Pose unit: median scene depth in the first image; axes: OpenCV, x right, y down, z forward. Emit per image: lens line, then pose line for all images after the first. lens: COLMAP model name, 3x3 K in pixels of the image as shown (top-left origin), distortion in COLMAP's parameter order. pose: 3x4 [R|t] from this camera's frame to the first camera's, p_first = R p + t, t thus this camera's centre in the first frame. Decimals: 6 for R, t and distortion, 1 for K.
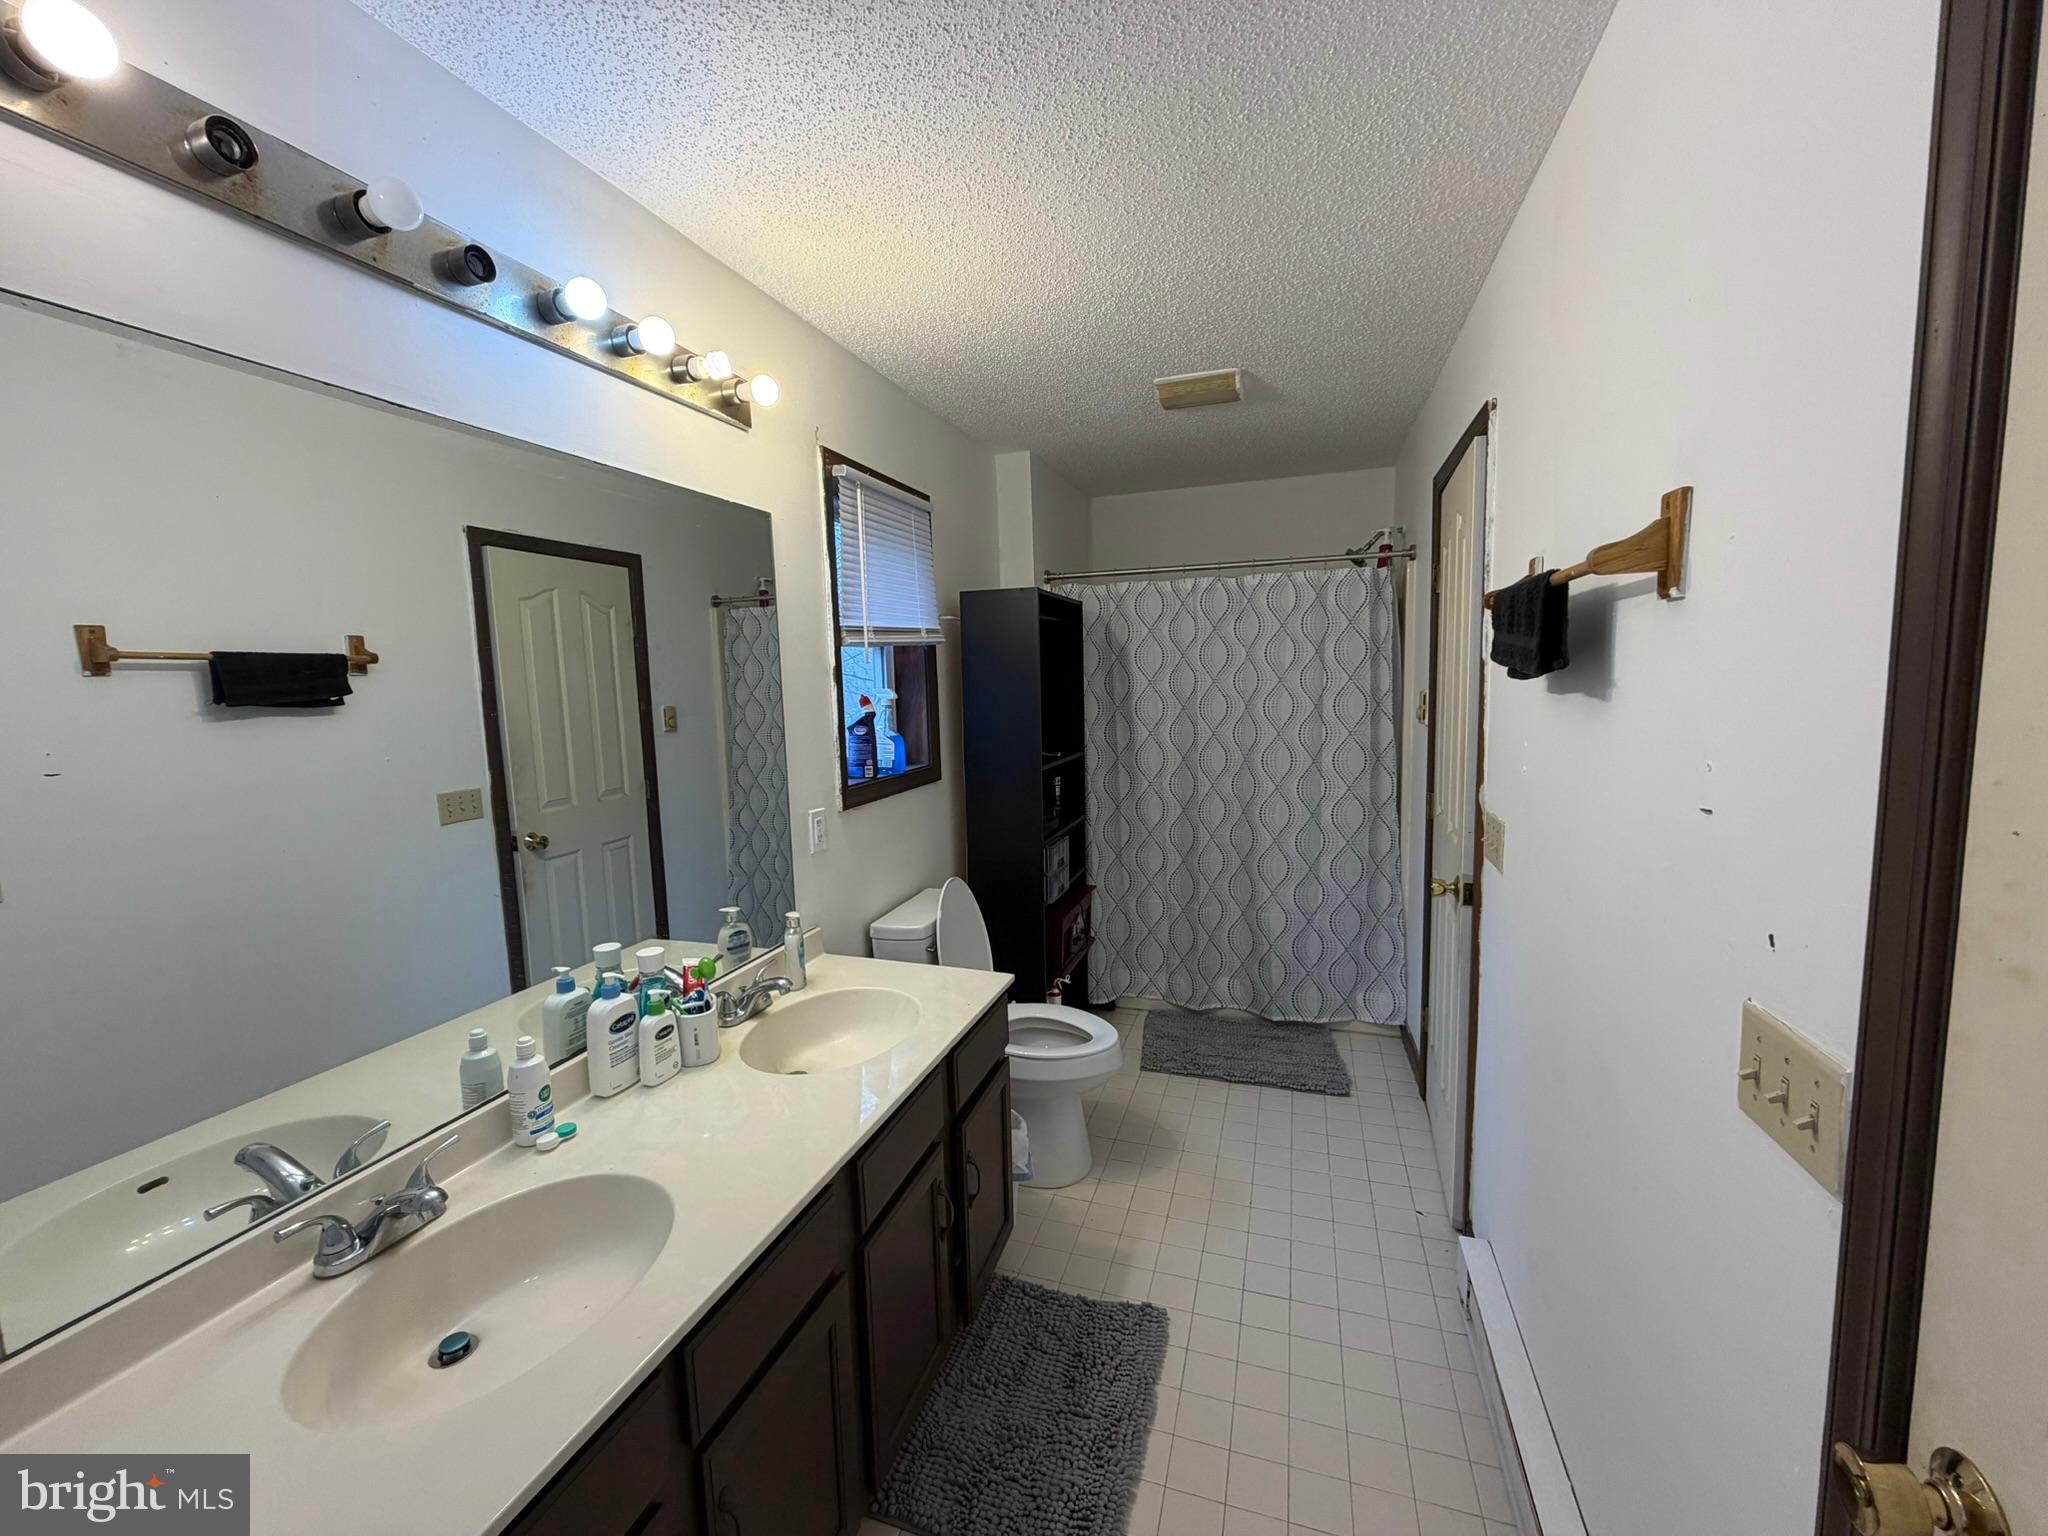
lens RADIAL K [[817.4, 0, 1018.1], [0, 817.4, 768.5], [0, 0, 1]] dist [0.002690, -0.000572]
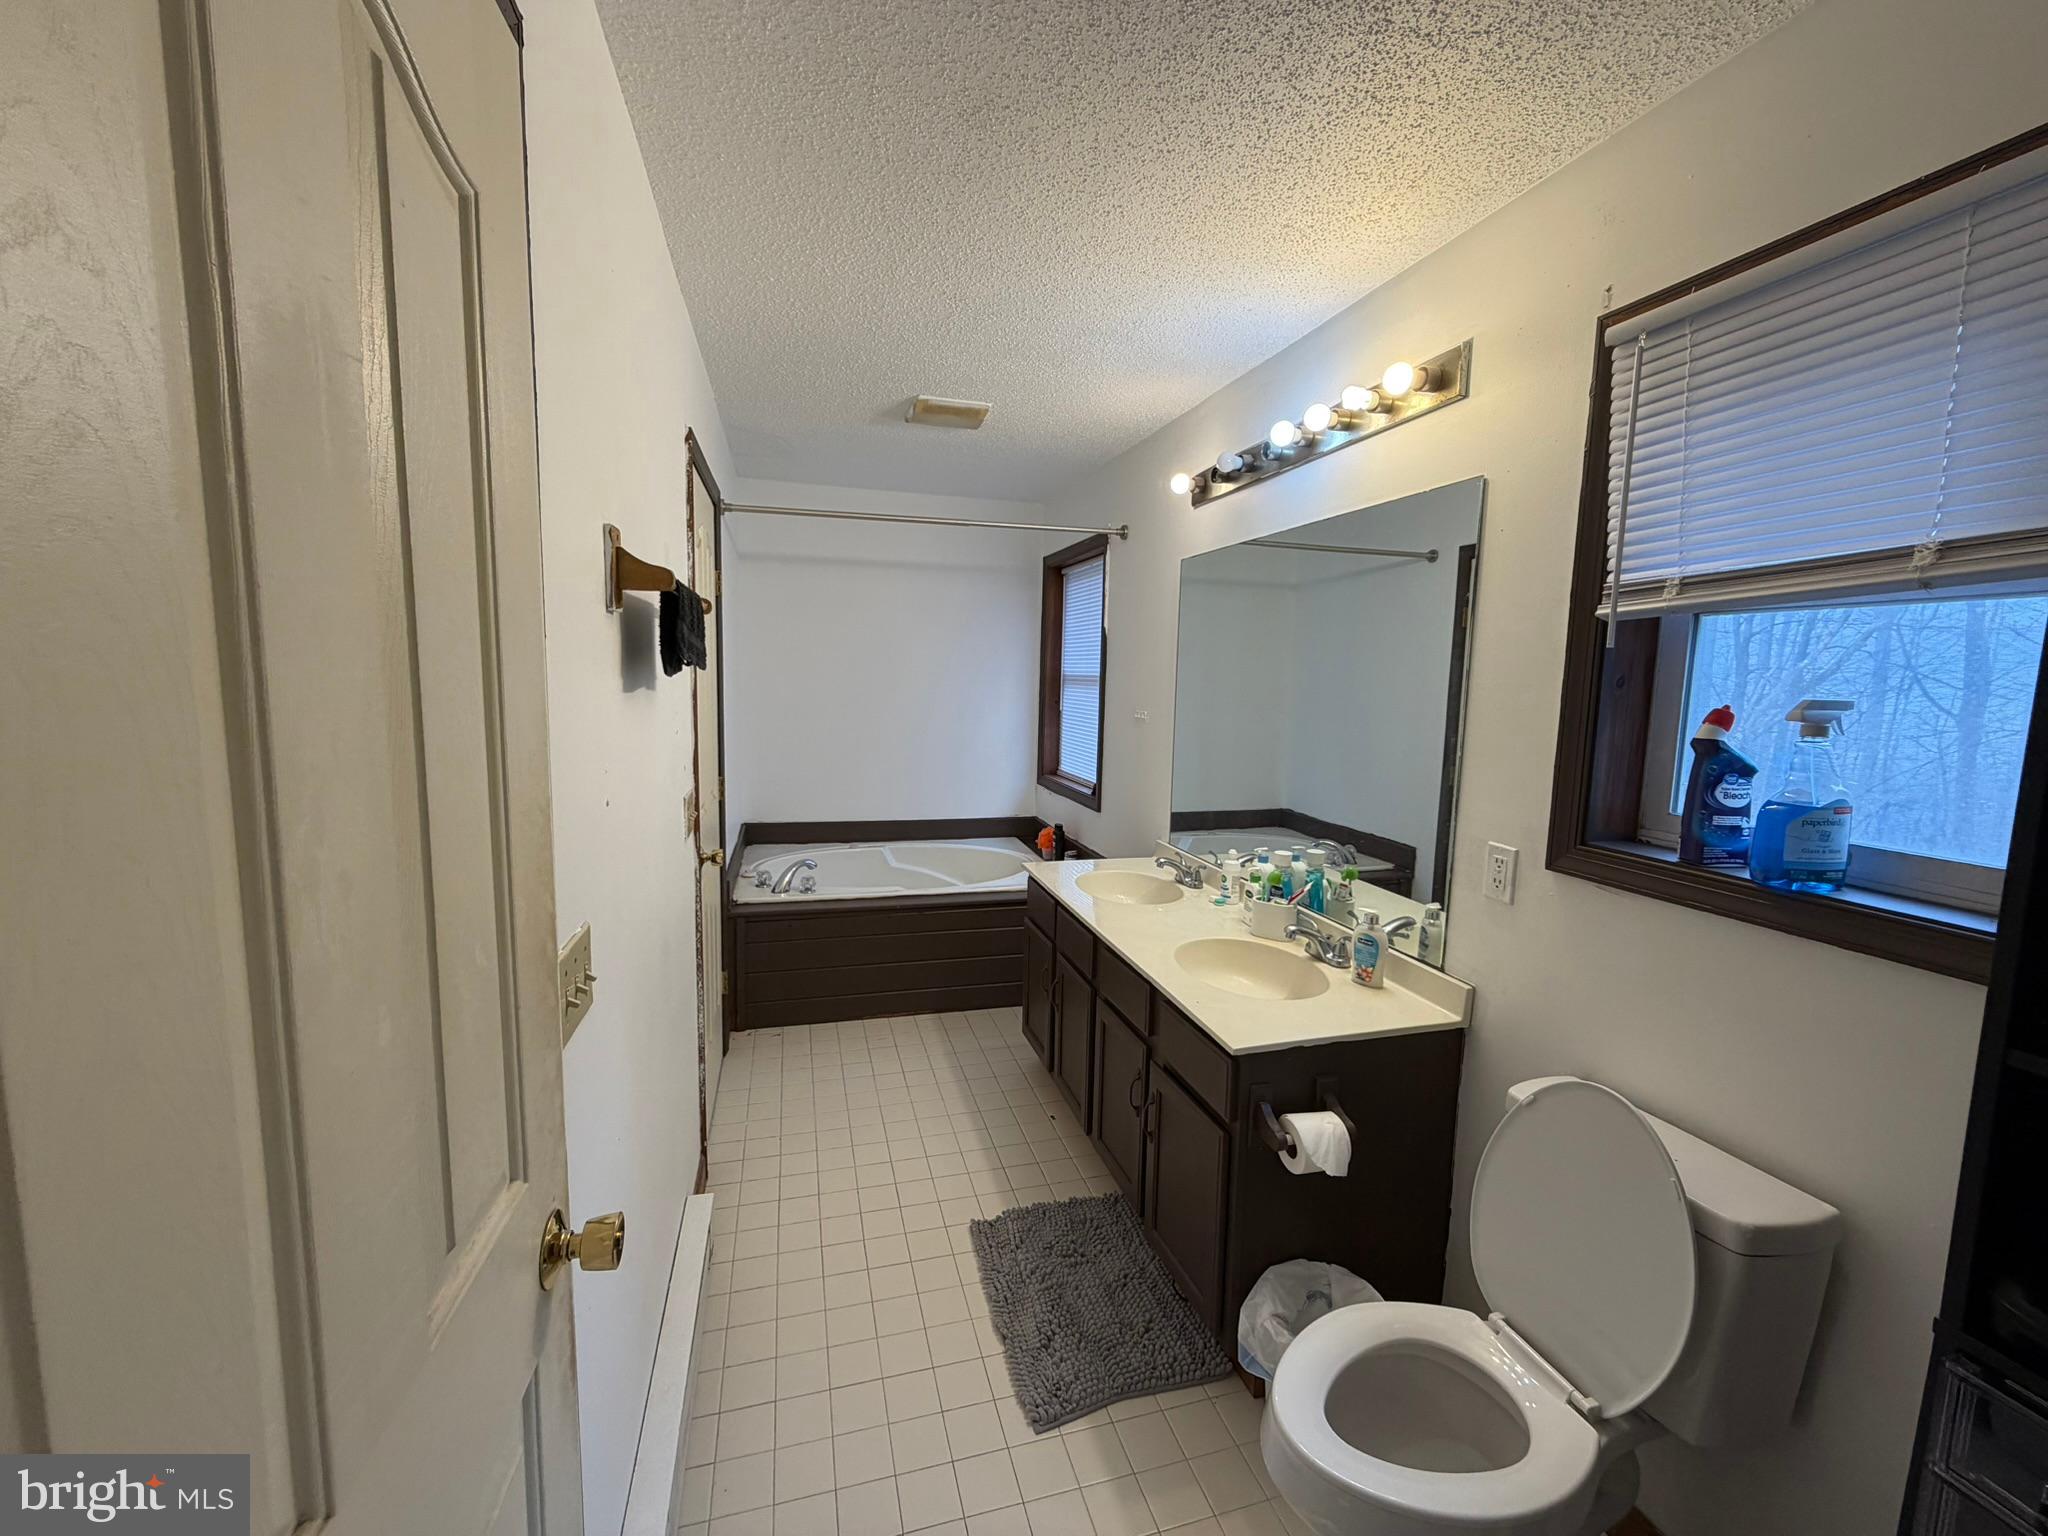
lens RADIAL K [[822.8, 0, 1021.2], [0, 822.8, 769.2], [0, 0, 1]] dist [-0.000054, -0.000017]
pose [[-0.825194, 0.077514, -0.559506, 0.655782], [-0.058374, 0.973533, 0.220967, -0.194556], [0.561825, 0.215002, -0.798828, 1.627364]]
